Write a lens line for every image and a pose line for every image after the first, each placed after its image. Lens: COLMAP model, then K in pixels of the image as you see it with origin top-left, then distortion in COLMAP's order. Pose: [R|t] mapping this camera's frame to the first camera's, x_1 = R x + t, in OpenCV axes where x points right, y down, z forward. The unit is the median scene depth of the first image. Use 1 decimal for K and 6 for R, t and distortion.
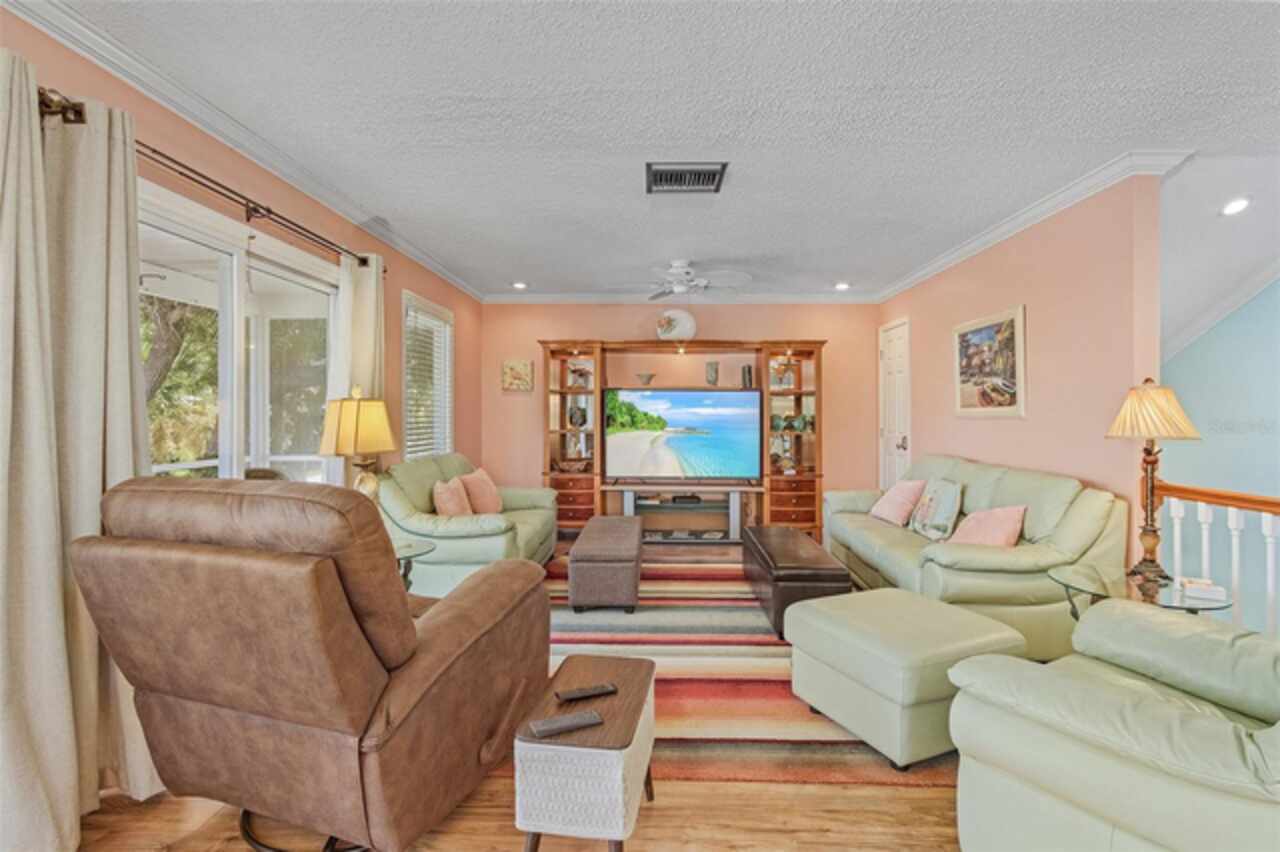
lens RADIAL K [[587.6, 0, 640.7], [0, 587.6, 420.2], [0, 0, 1]] dist [-0.002858, -0.001326]
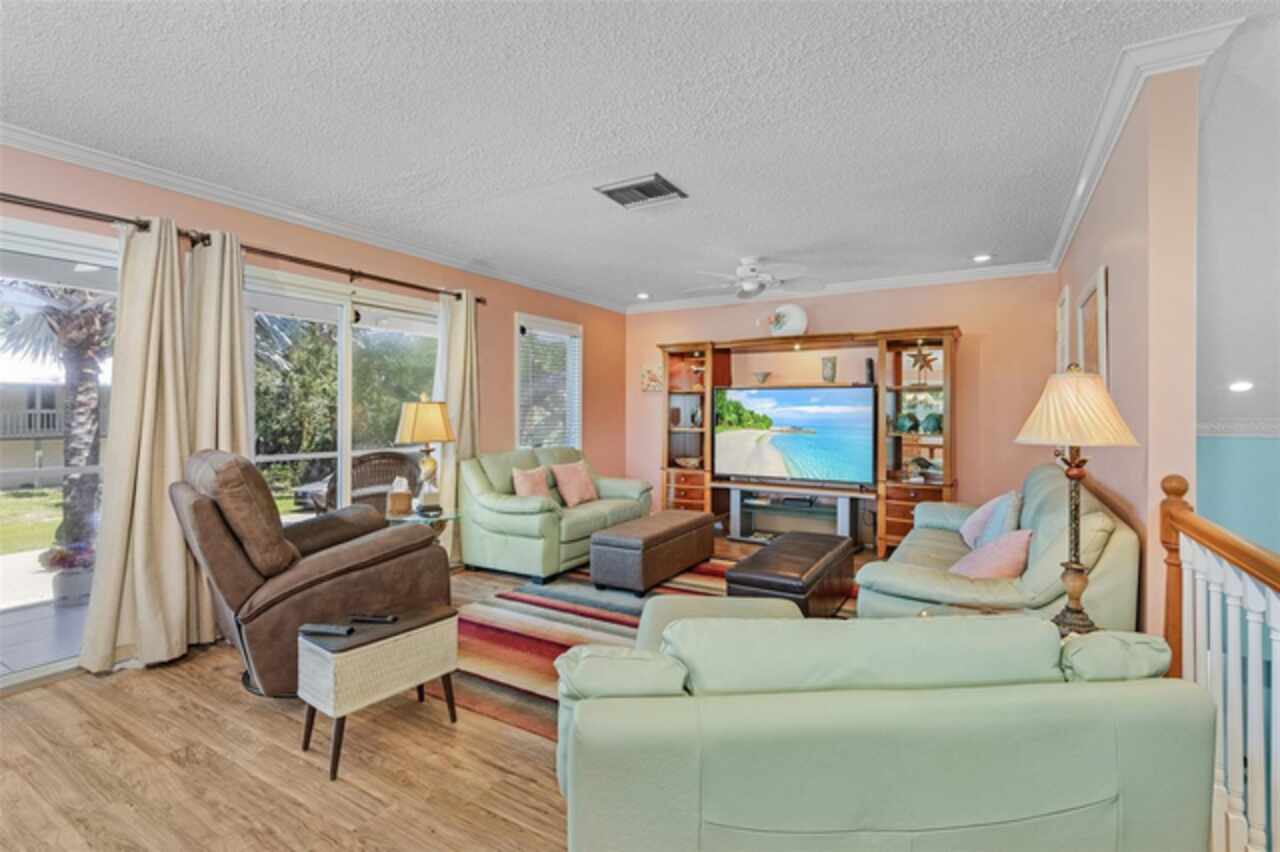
lens RADIAL K [[587.6, 0, 631.4], [0, 587.6, 419.7], [0, 0, 1]] dist [-0.002858, -0.001326]
pose [[0.869018, 0.004852, -0.494756, 0.323741], [-0.004462, 0.999988, 0.001970, 0.000157], [0.494760, 0.000495, 0.869030, 0.034683]]
